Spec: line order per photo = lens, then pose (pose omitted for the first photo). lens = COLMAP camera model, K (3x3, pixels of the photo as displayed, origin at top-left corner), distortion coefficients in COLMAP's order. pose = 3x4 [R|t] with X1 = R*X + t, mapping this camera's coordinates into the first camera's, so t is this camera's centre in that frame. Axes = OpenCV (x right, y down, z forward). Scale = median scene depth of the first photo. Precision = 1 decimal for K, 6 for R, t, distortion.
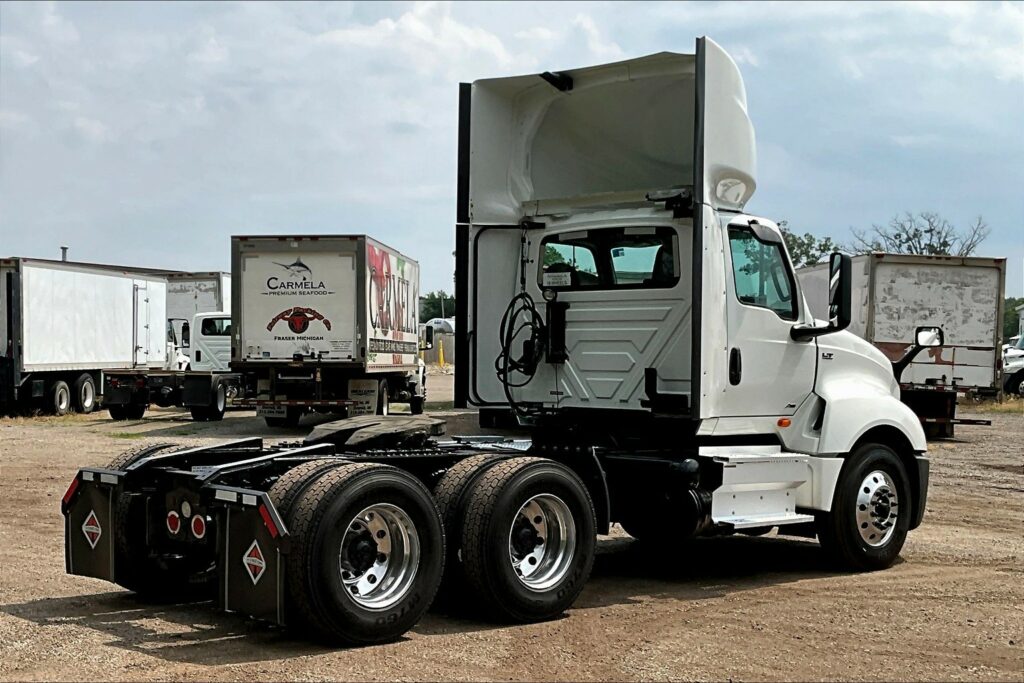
lens RADIAL K [[1509.0, 0, 504.4], [0, 1509.0, 341.8], [0, 0, 1]] dist [0.057474, 0.000000]
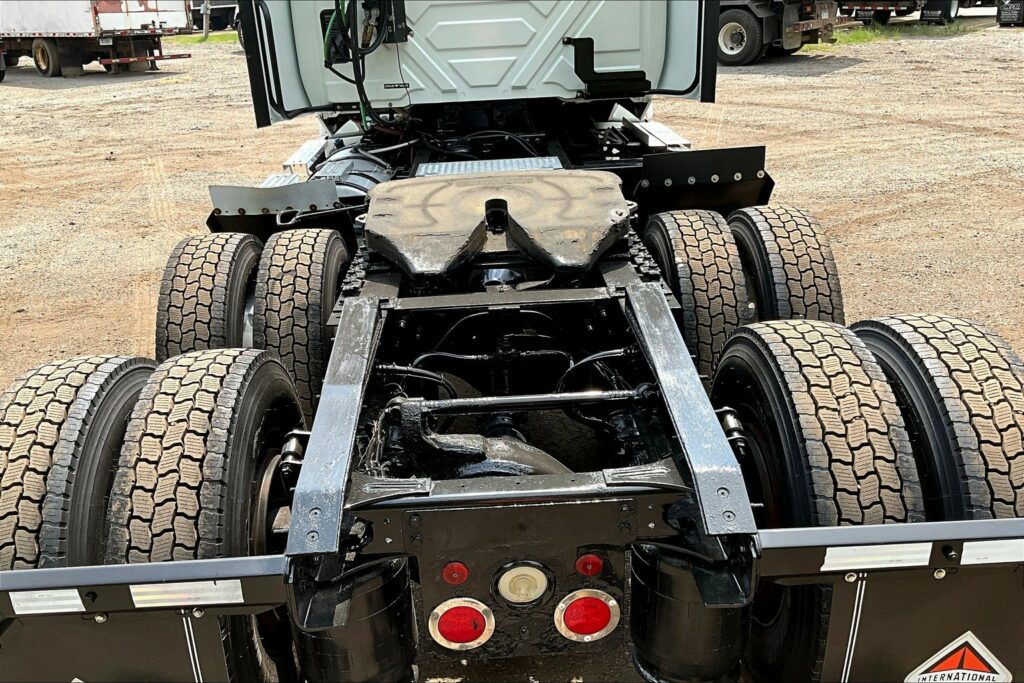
lens RADIAL K [[874.0, 0, 512.5], [0, 874.0, 337.6], [0, 0, 1]] dist [0.060635, -0.119255]
pose [[0.668287, -0.317980, 0.672518, -0.243830], [0.047418, 0.920410, 0.388069, -0.015175], [-0.742391, -0.227452, 0.630176, 0.655679]]
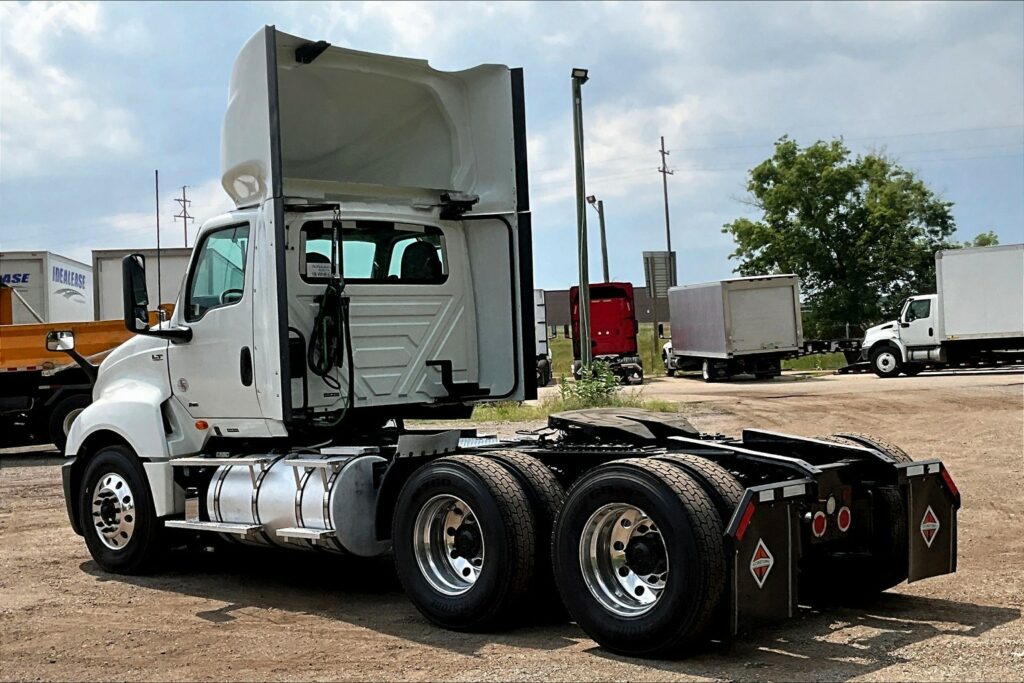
lens RADIAL K [[1338.7, 0, 476.1], [0, 1338.7, 337.0], [0, 0, 1]] dist [0.091542, 0.000000]
pose [[-0.013292, -0.003537, 0.999905, -0.763366], [0.030207, 0.999536, 0.003937, -0.001489], [-0.999455, 0.030257, -0.013179, 0.905496]]
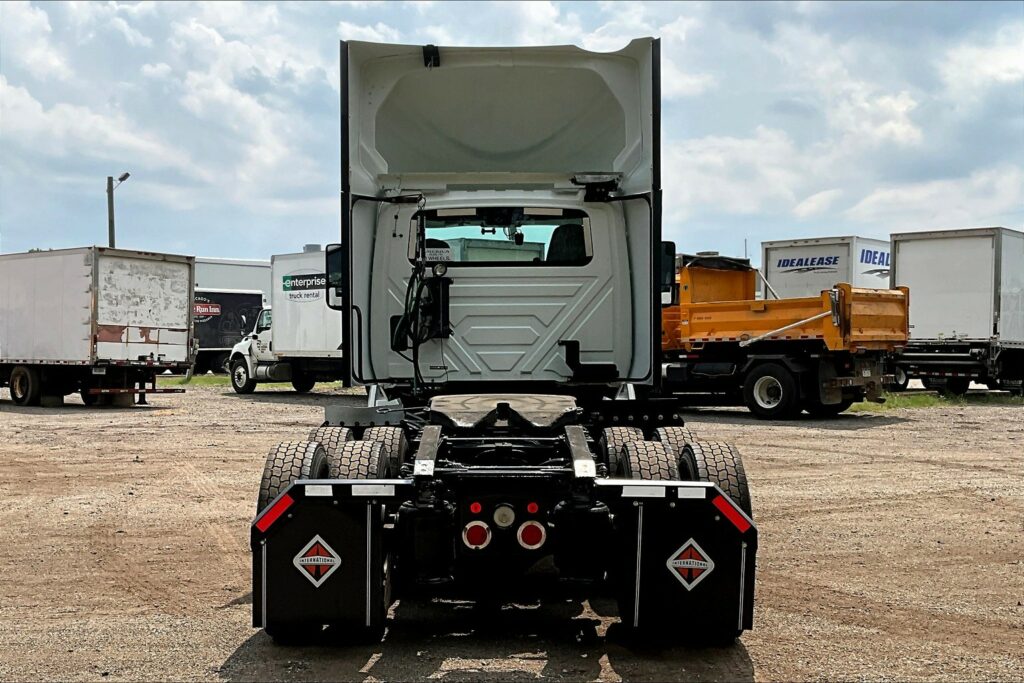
lens RADIAL K [[1176.1, 0, 501.9], [0, 1176.1, 352.8], [0, 0, 1]] dist [0.082641, 0.000000]
pose [[0.697312, -0.021273, 0.716452, -0.490023], [0.006426, 0.999705, 0.023430, 0.005756], [-0.716739, -0.011734, 0.697243, 0.414164]]
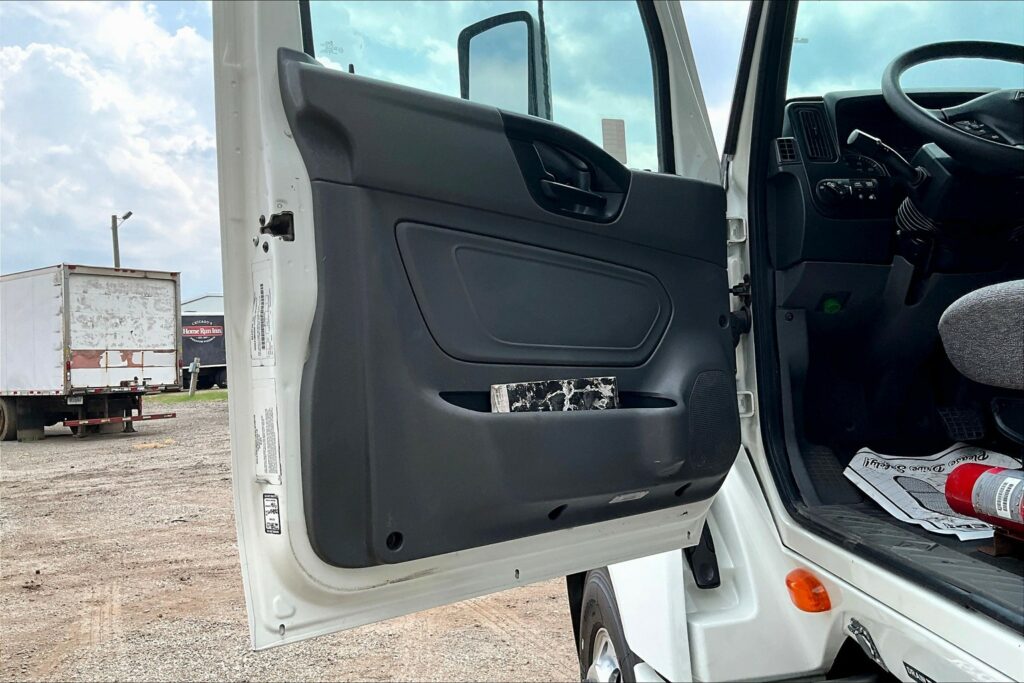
lens RADIAL K [[874.0, 0, 510.4], [0, 874.0, 340.7], [0, 0, 1]] dist [0.060635, -0.119255]
pose [[0.640639, -0.045165, 0.766513, -0.066752], [0.056140, 0.998352, 0.011904, 0.008960], [-0.765787, 0.035405, 0.642119, 1.009347]]
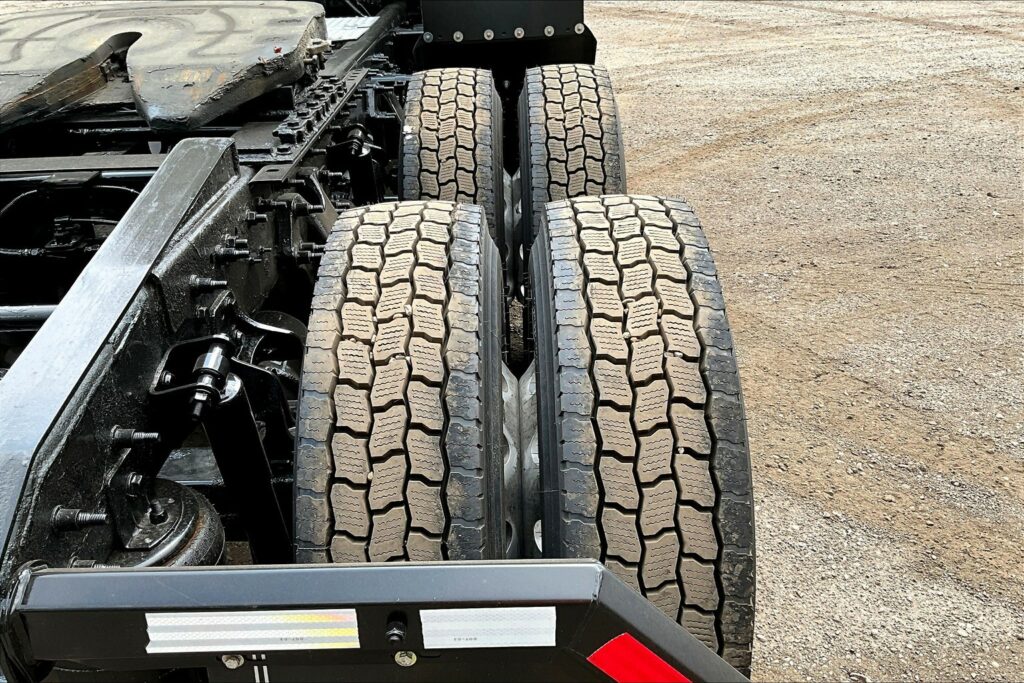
lens RADIAL K [[874.0, 0, 512.7], [0, 874.0, 333.3], [0, 0, 1]] dist [0.060635, -0.119255]
pose [[0.686678, -0.358709, 0.632299, -0.148385], [0.032978, 0.884258, 0.465833, 0.018318], [-0.726213, -0.299025, 0.619030, 0.640961]]
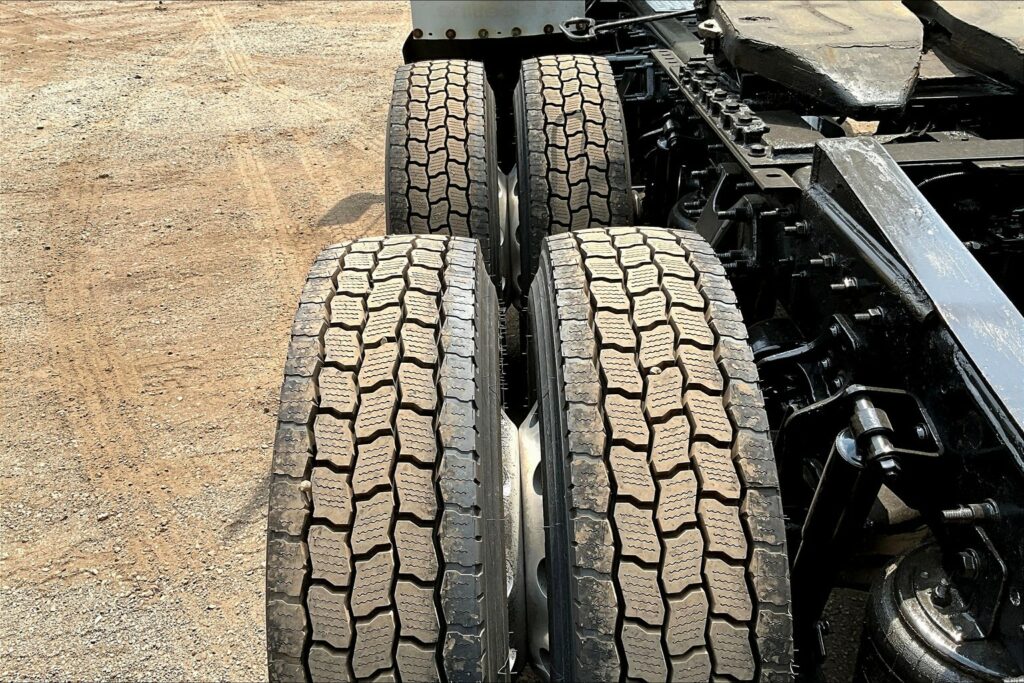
lens RADIAL K [[874.0, 0, 512.1], [0, 874.0, 332.7], [0, 0, 1]] dist [0.060635, -0.119255]
pose [[0.686431, -0.392127, 0.612413, -0.241220], [0.043997, 0.863009, 0.503269, 0.012988], [-0.725863, -0.318515, 0.609648, 0.759444]]
